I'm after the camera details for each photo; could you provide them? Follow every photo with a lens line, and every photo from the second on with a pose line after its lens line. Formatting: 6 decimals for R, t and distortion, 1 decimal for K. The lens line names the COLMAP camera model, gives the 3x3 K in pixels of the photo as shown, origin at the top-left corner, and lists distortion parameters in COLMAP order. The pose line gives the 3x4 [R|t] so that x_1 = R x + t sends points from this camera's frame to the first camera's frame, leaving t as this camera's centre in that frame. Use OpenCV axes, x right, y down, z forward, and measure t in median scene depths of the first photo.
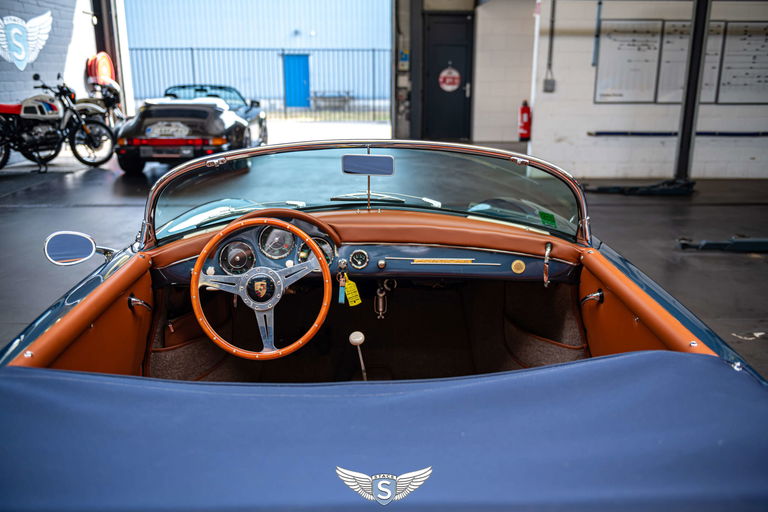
lens RADIAL K [[653.2, 0, 380.4], [0, 653.2, 254.2], [0, 0, 1]] dist [-0.006647, -0.006685]
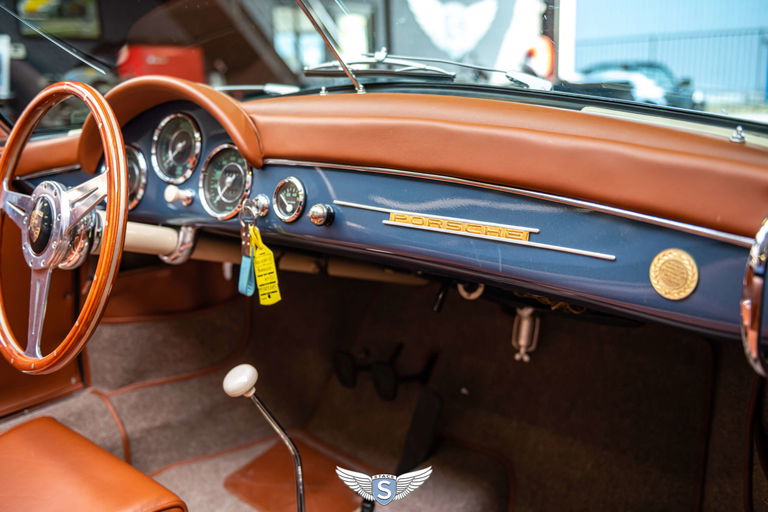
lens RADIAL K [[653.2, 0, 384.5], [0, 653.2, 253.4], [0, 0, 1]] dist [-0.006647, -0.006685]
pose [[0.774149, 0.136152, -0.618188, 0.281488], [-0.140303, 0.989210, 0.042168, 0.016052], [0.617259, 0.054089, 0.784898, 0.708405]]
